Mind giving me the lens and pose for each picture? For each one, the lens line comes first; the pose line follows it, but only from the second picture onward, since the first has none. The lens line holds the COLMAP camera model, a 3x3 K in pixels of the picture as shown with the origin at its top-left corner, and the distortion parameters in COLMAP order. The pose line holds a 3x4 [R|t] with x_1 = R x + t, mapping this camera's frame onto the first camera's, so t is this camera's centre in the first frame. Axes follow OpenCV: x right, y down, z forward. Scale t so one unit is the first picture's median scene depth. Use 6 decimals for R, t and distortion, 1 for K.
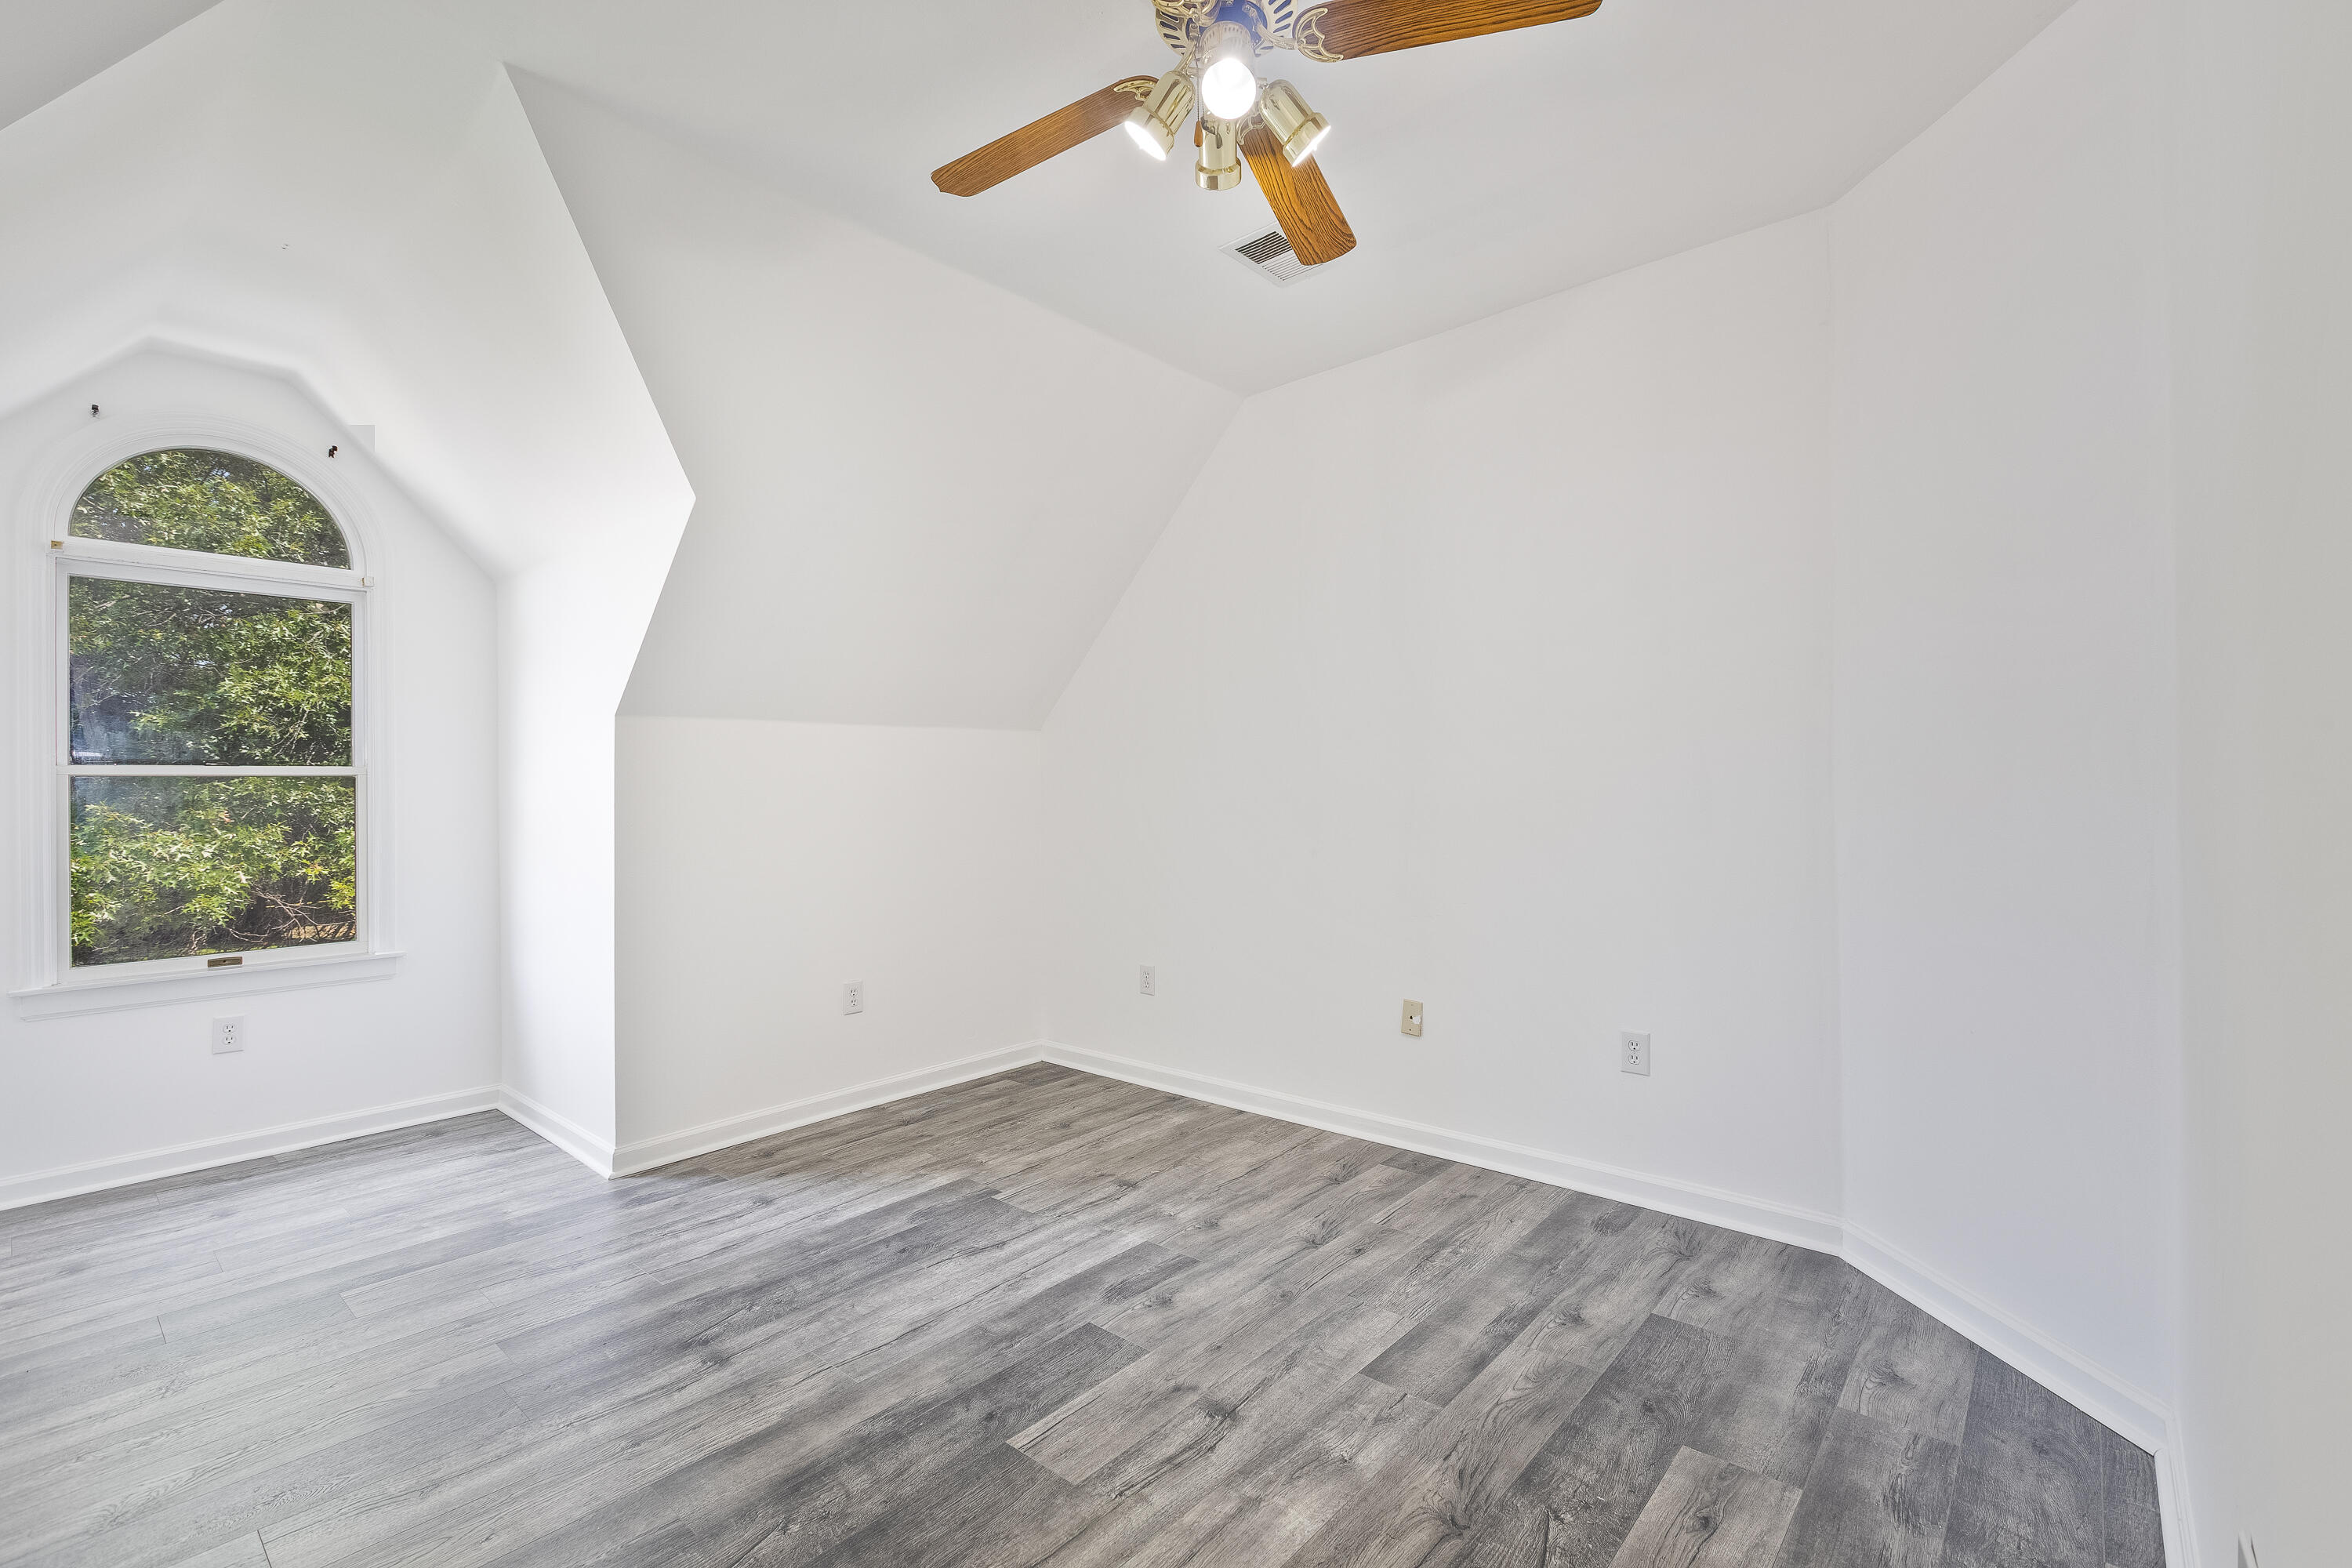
lens RADIAL K [[1063.6, 0, 1181.3], [0, 1063.6, 790.0], [0, 0, 1]] dist [0.001068, -0.000936]
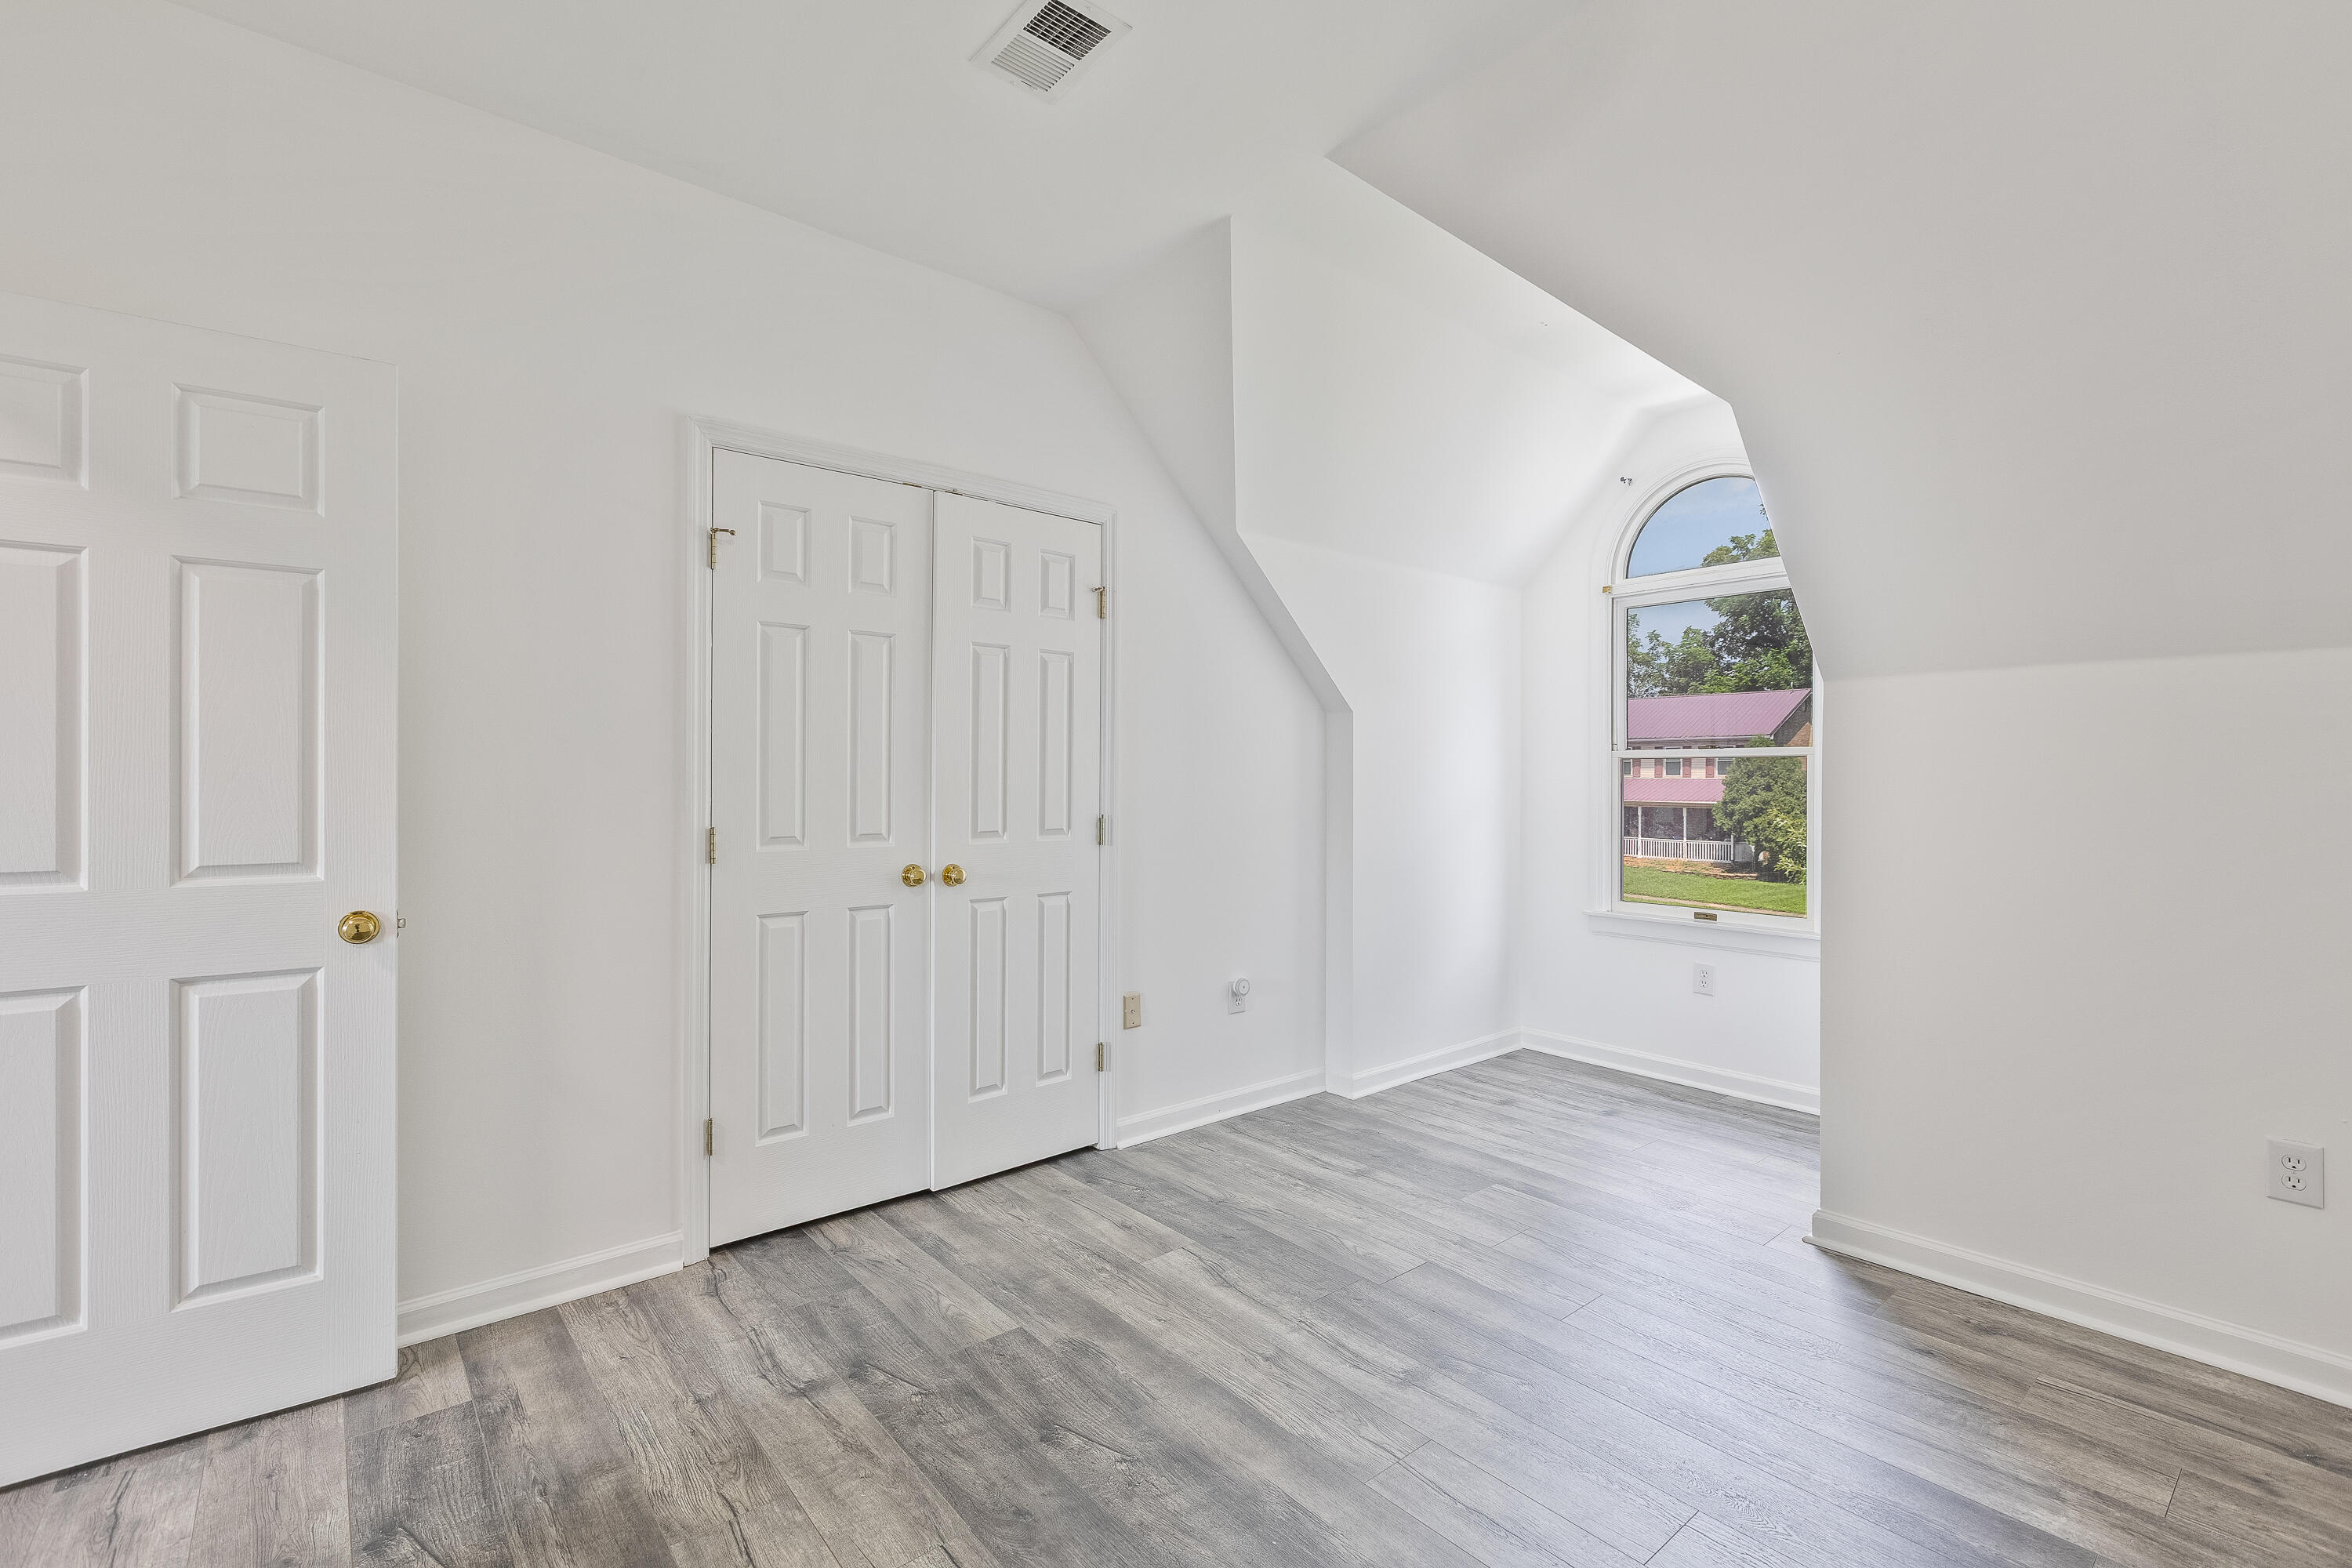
lens RADIAL K [[1063.6, 0, 1197.3], [0, 1063.6, 784.5], [0, 0, 1]] dist [0.001068, -0.000936]
pose [[-0.175457, 0.019170, -0.984300, 0.361492], [0.001278, 0.999814, 0.019245, -0.006566], [0.984486, 0.002119, -0.175449, 0.688105]]
